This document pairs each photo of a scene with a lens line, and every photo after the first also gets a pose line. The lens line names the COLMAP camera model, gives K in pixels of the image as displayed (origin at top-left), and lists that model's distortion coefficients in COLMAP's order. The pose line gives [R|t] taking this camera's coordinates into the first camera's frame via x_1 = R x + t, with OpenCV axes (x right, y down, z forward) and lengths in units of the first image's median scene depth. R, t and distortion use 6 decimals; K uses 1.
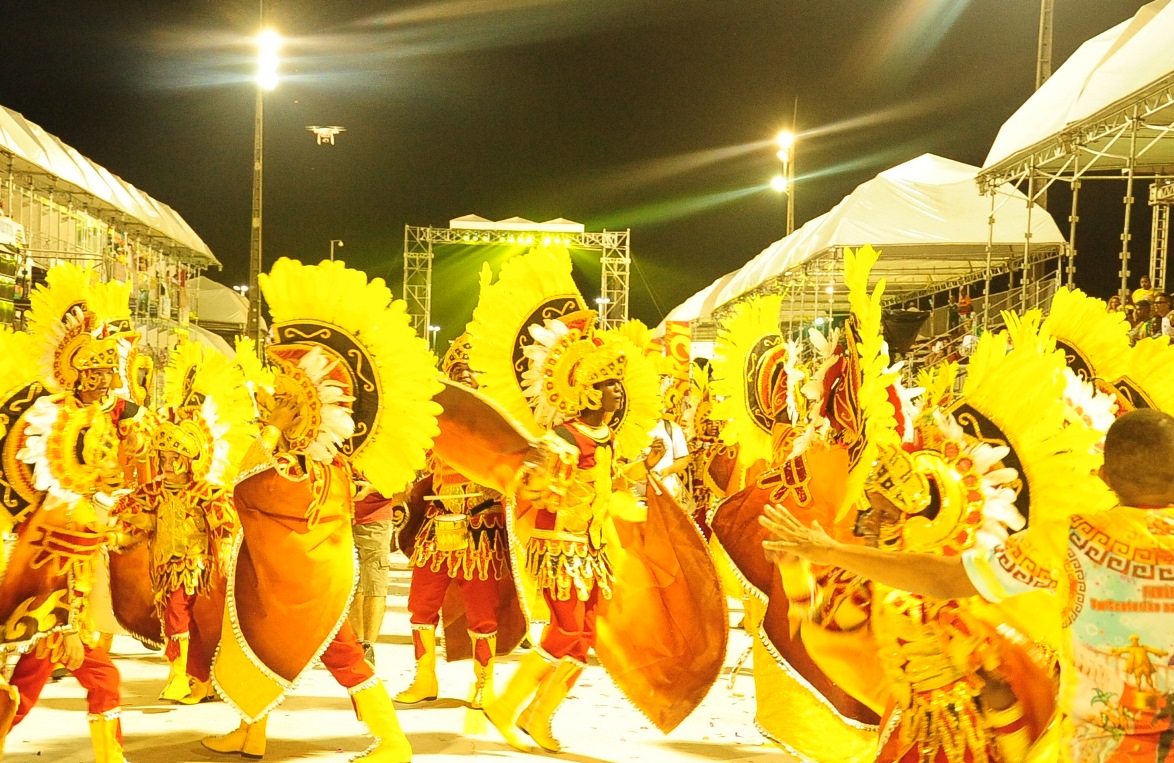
lens RADIAL K [[2215.9, 0, 583.5], [0, 2215.9, 387.4], [0, 0, 1]] dist [0.096635, 0.000000]
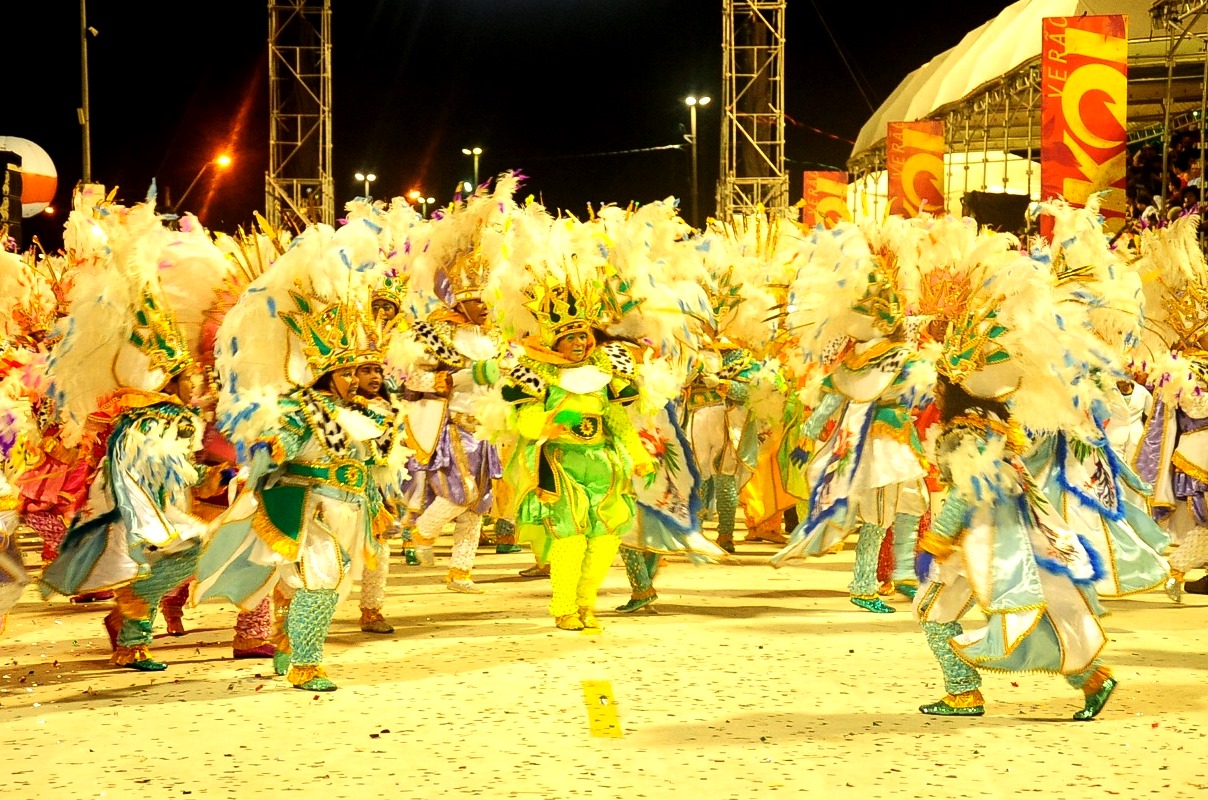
lens RADIAL K [[3701.3, 0, 600.3], [0, 3701.3, 403.7], [0, 0, 1]] dist [0.623304, 0.000000]
pose [[0.999572, -0.027737, -0.009293, -0.016615], [0.028014, 0.999120, 0.031205, 0.004103], [0.008420, -0.031452, 0.999470, 0.394711]]
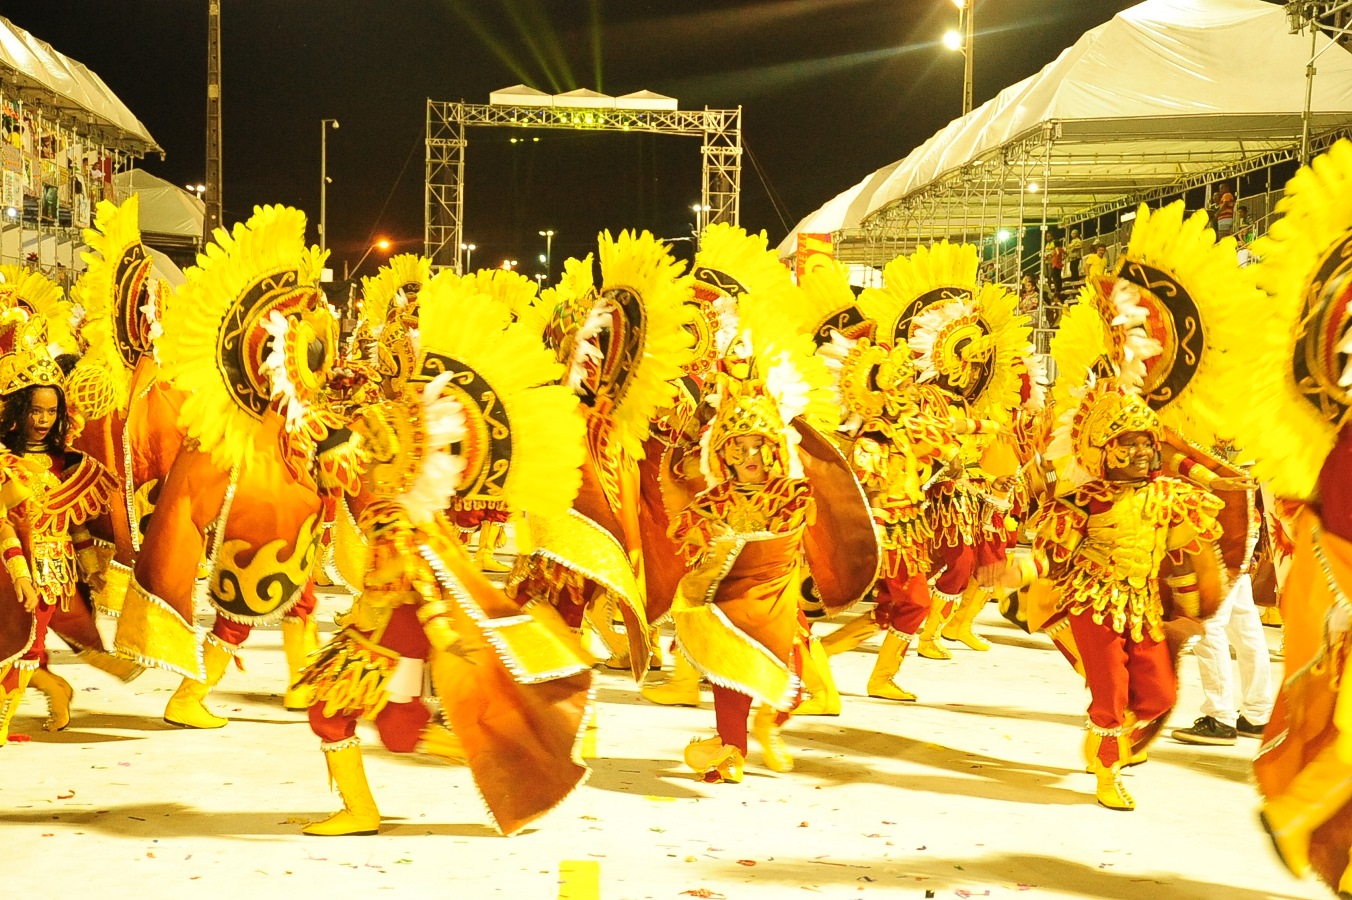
lens RADIAL K [[3022.3, 0, 681.3], [0, 3022.3, 452.6], [0, 0, 1]] dist [0.466528, 0.000000]
pose [[0.999995, -0.000761, 0.002954, -0.002368], [0.000639, 0.999163, 0.040908, 0.000197], [-0.002983, -0.040906, 0.999159, 0.024221]]
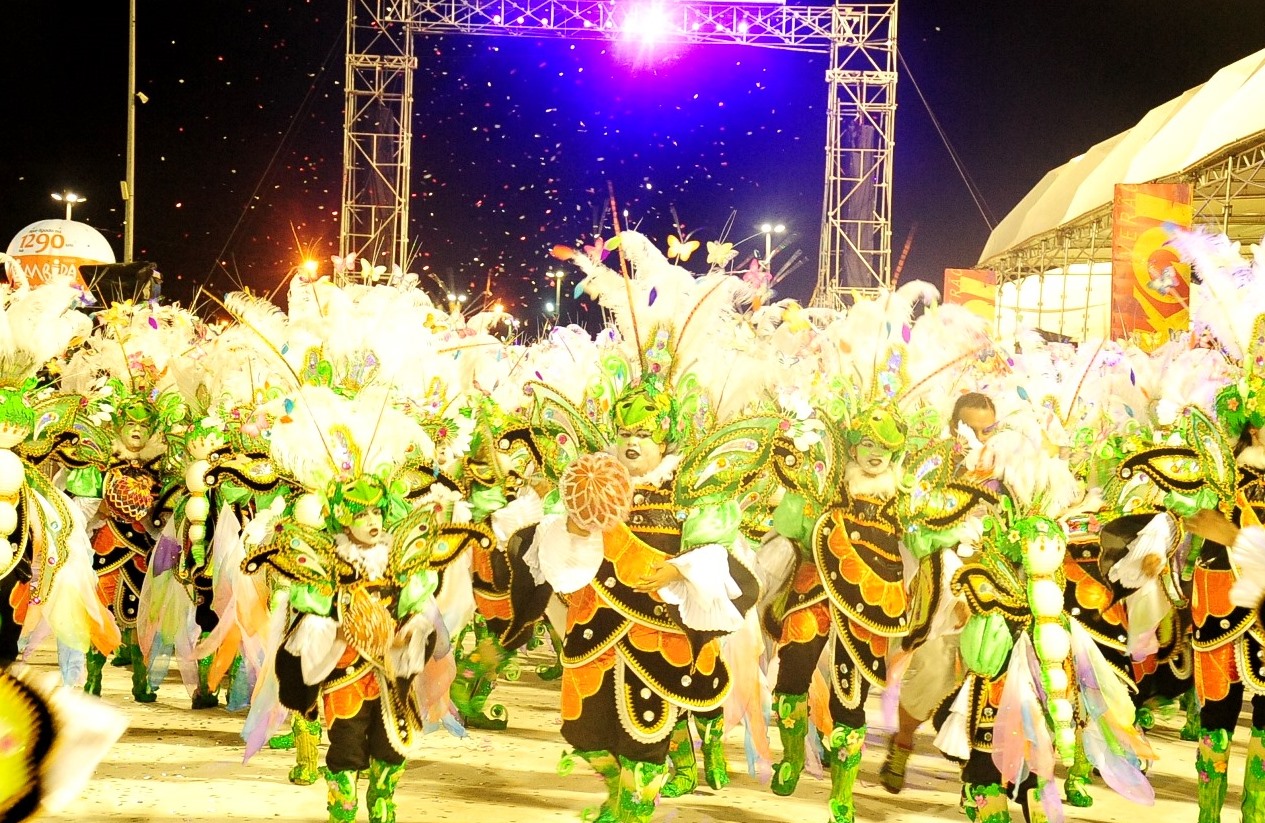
lens RADIAL K [[3150.9, 0, 634.5], [0, 3150.9, 409.5], [0, 0, 1]] dist [0.527986, 0.000000]
pose [[0.999847, 0.006558, -0.016199, -0.026320], [-0.006549, 0.999978, 0.000591, 0.006210], [0.016203, -0.000485, 0.999869, 0.616909]]
